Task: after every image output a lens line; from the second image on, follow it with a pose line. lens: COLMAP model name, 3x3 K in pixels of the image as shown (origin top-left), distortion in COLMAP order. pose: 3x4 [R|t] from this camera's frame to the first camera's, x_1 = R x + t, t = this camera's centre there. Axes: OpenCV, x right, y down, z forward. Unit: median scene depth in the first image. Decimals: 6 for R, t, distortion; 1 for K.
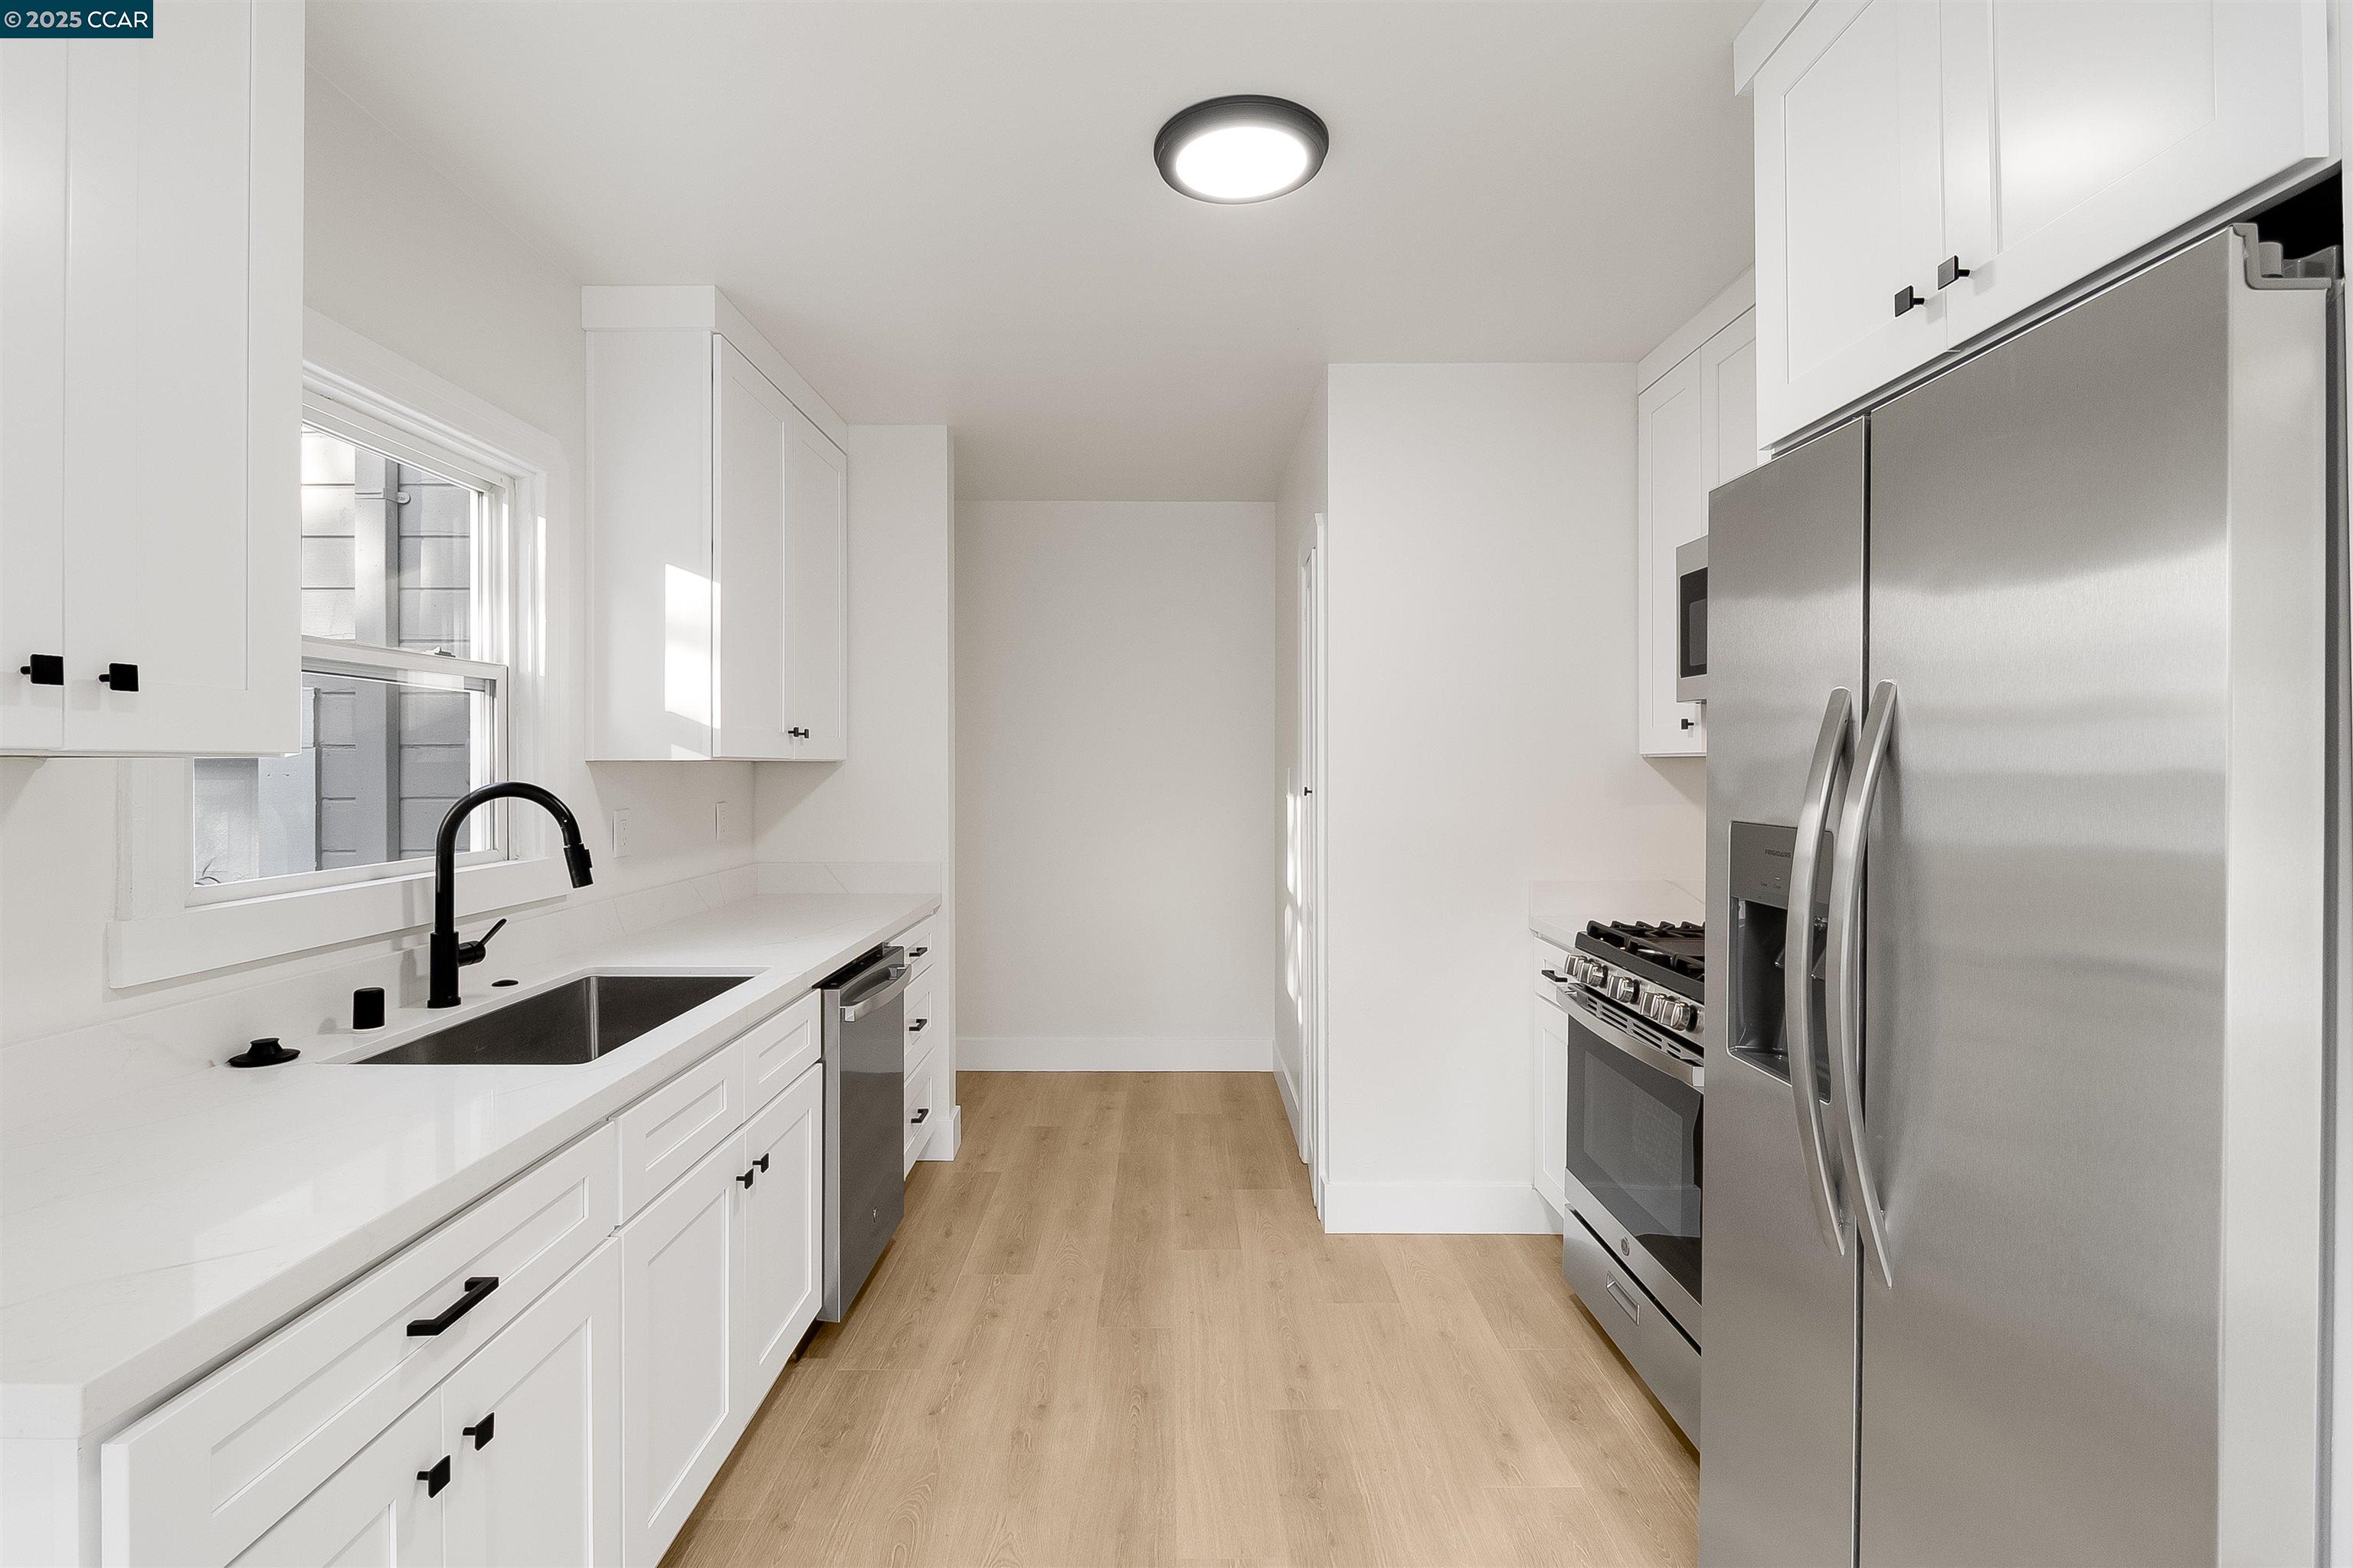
lens RADIAL K [[1098.7, 0, 1166.7], [0, 1098.7, 757.6], [0, 0, 1]] dist [0.001561, -0.004744]
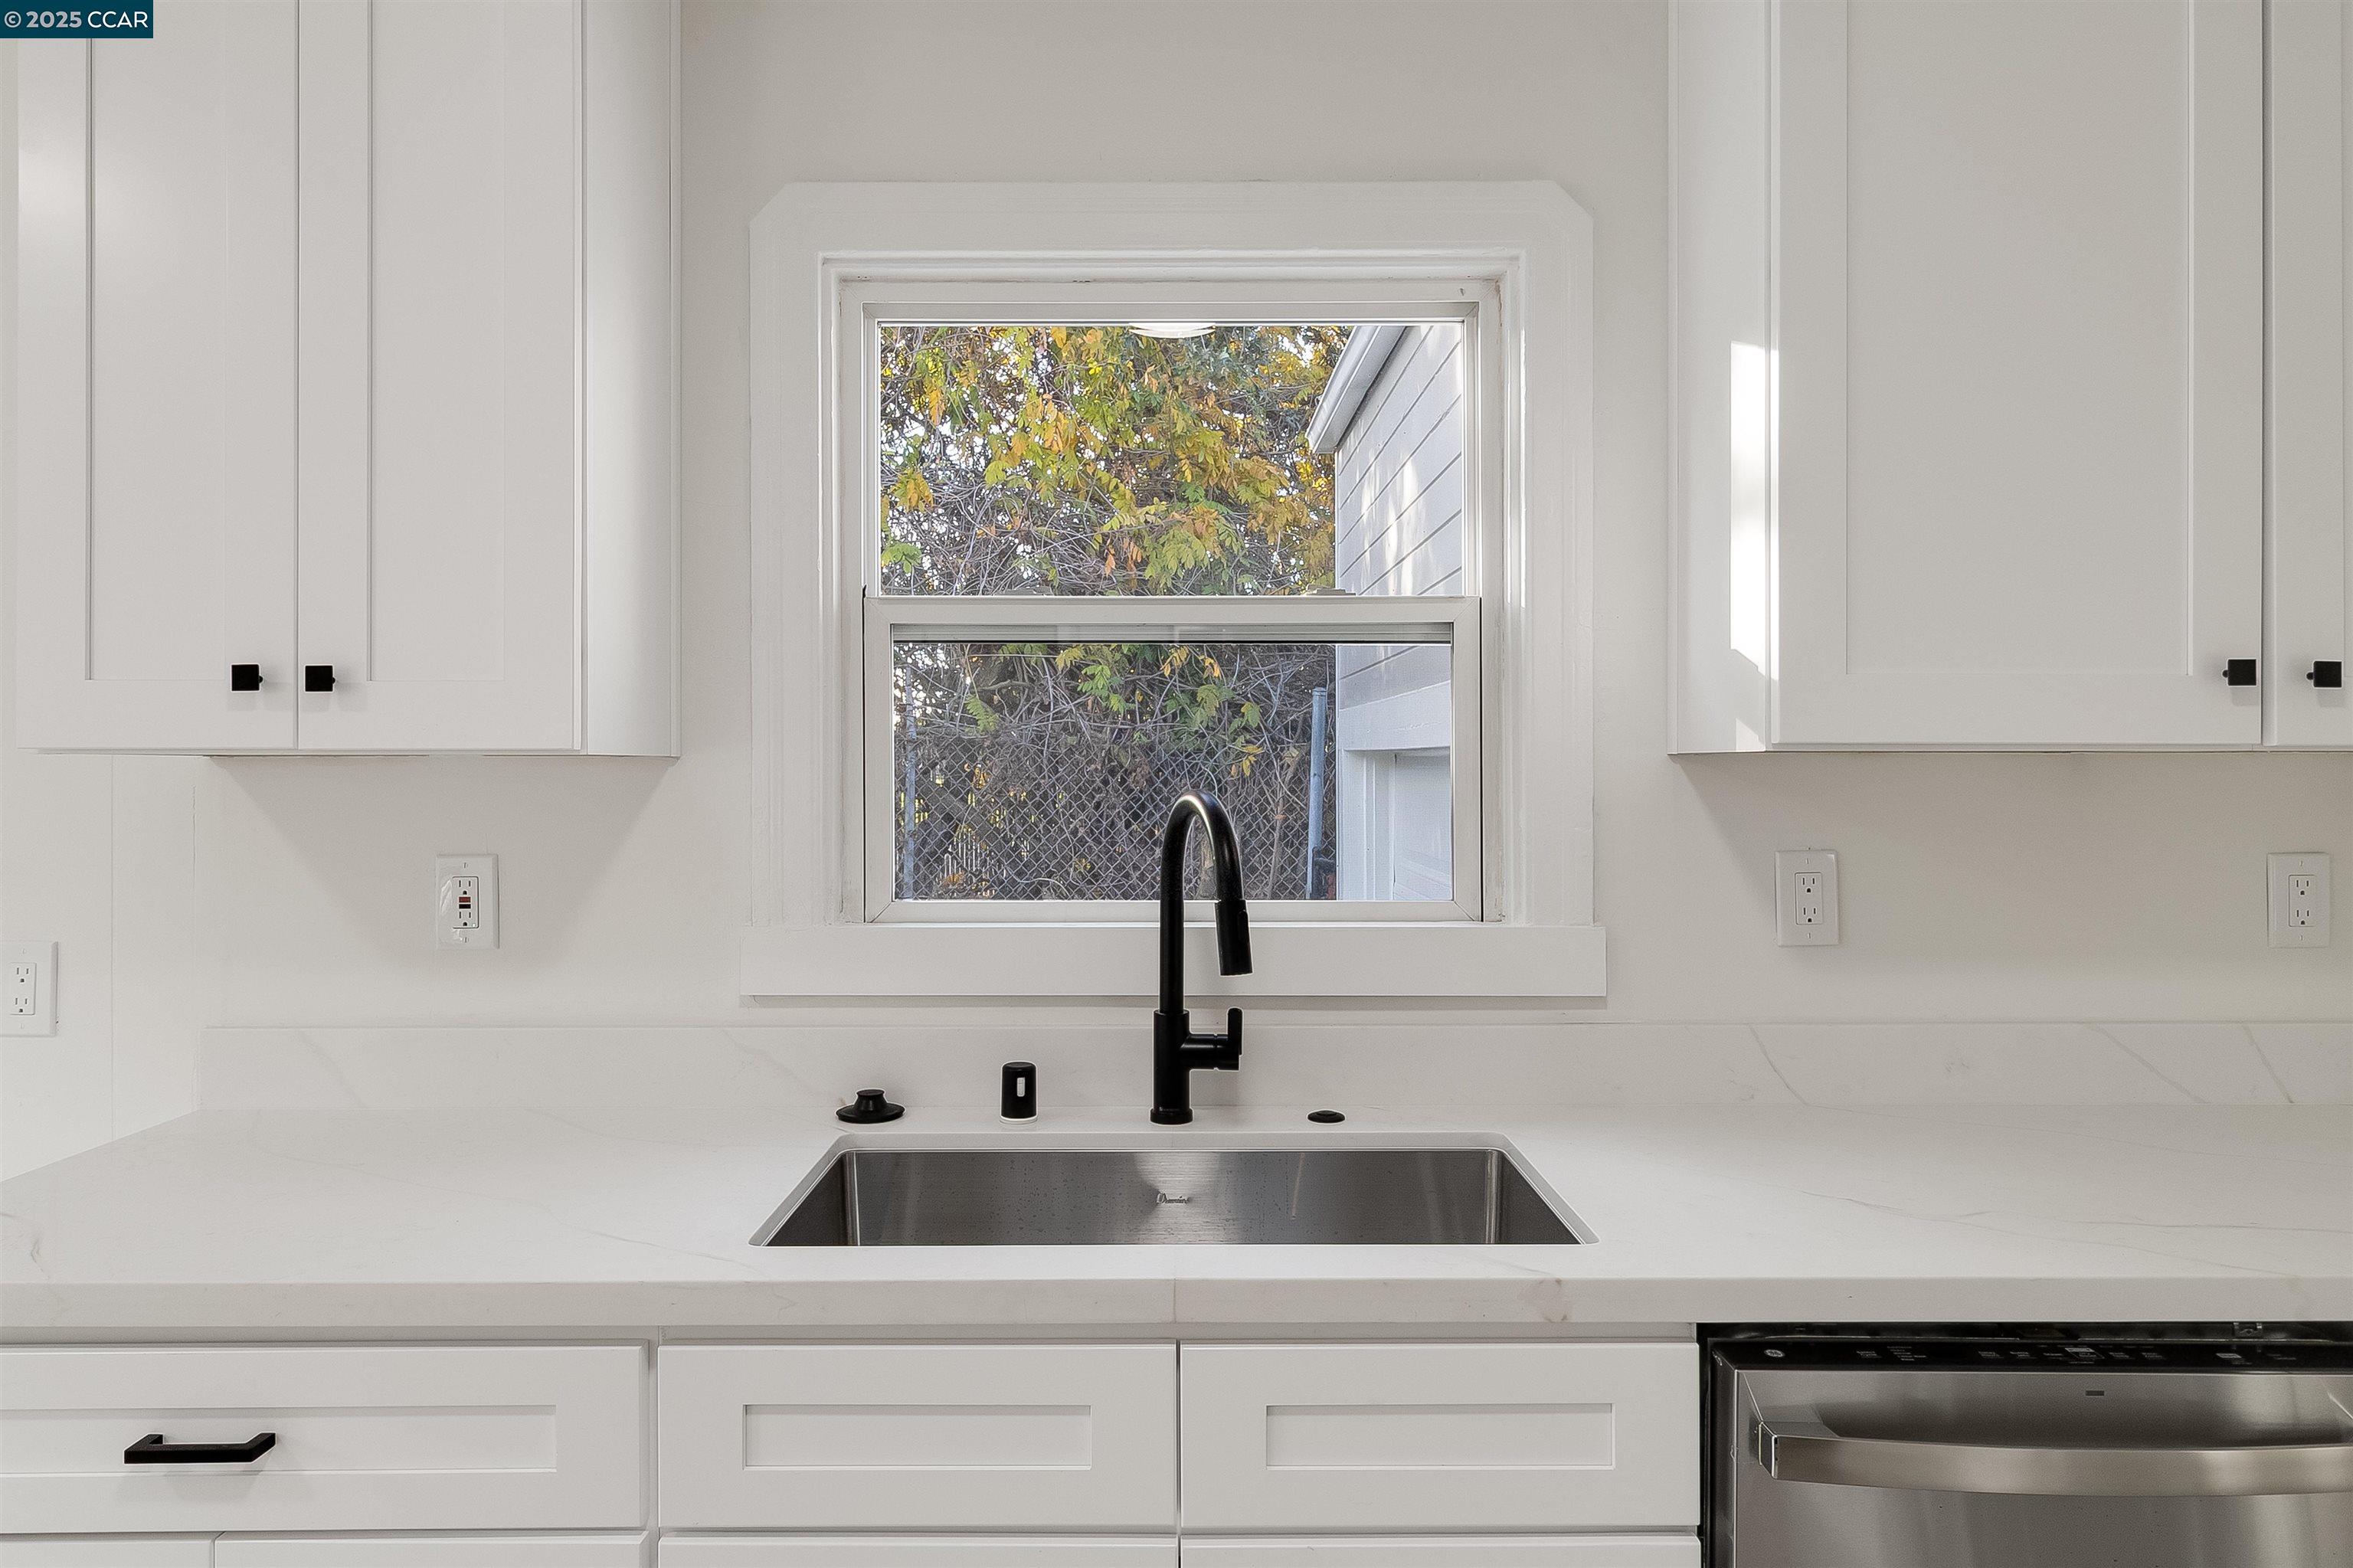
lens RADIAL K [[1428.3, 0, 1176.4], [0, 1428.3, 770.2], [0, 0, 1]] dist [-0.039485, 0.000879]
pose [[0.011439, 0.003125, -0.999930, 0.177609], [0.007538, 0.999966, 0.003212, 0.006933], [0.999906, -0.007574, 0.011415, 0.841987]]
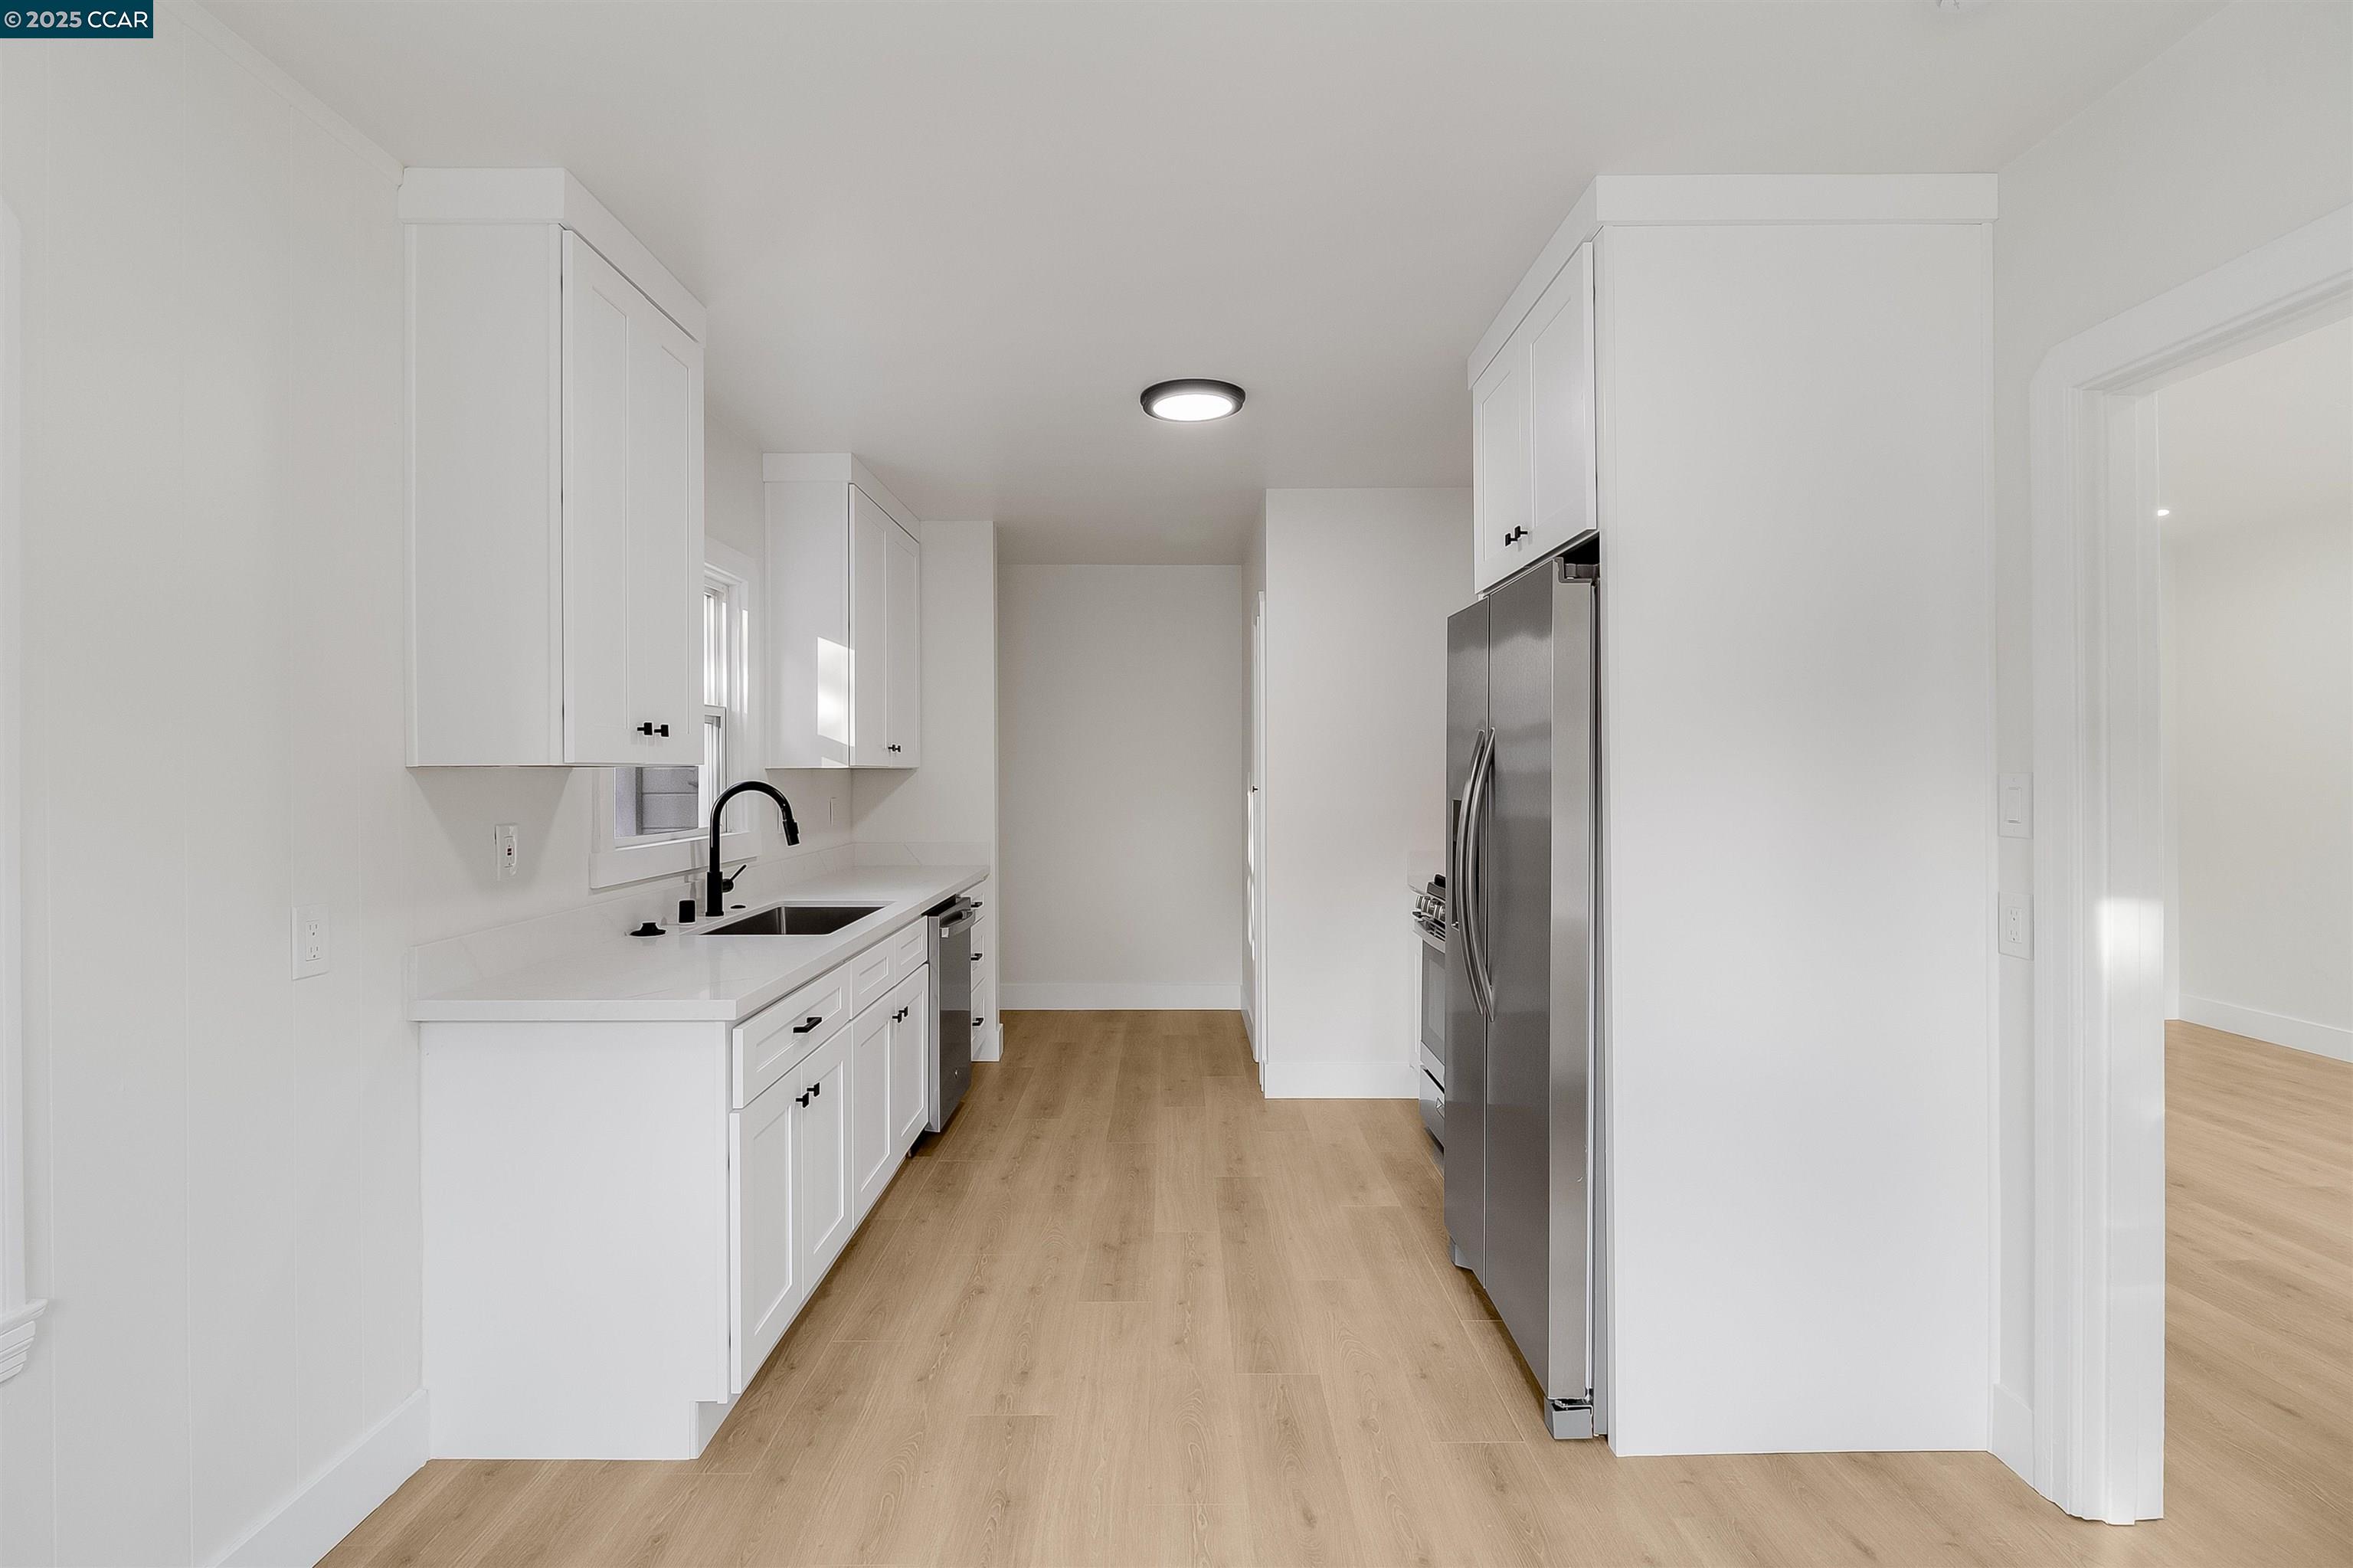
lens RADIAL K [[1098.7, 0, 1174.3], [0, 1098.7, 761.0], [0, 0, 1]] dist [0.001561, -0.004744]
pose [[0.999983, -0.002302, 0.005365, 0.025856], [0.002314, 0.999995, -0.002336, -0.002607], [-0.005360, 0.002348, 0.999983, -0.566040]]
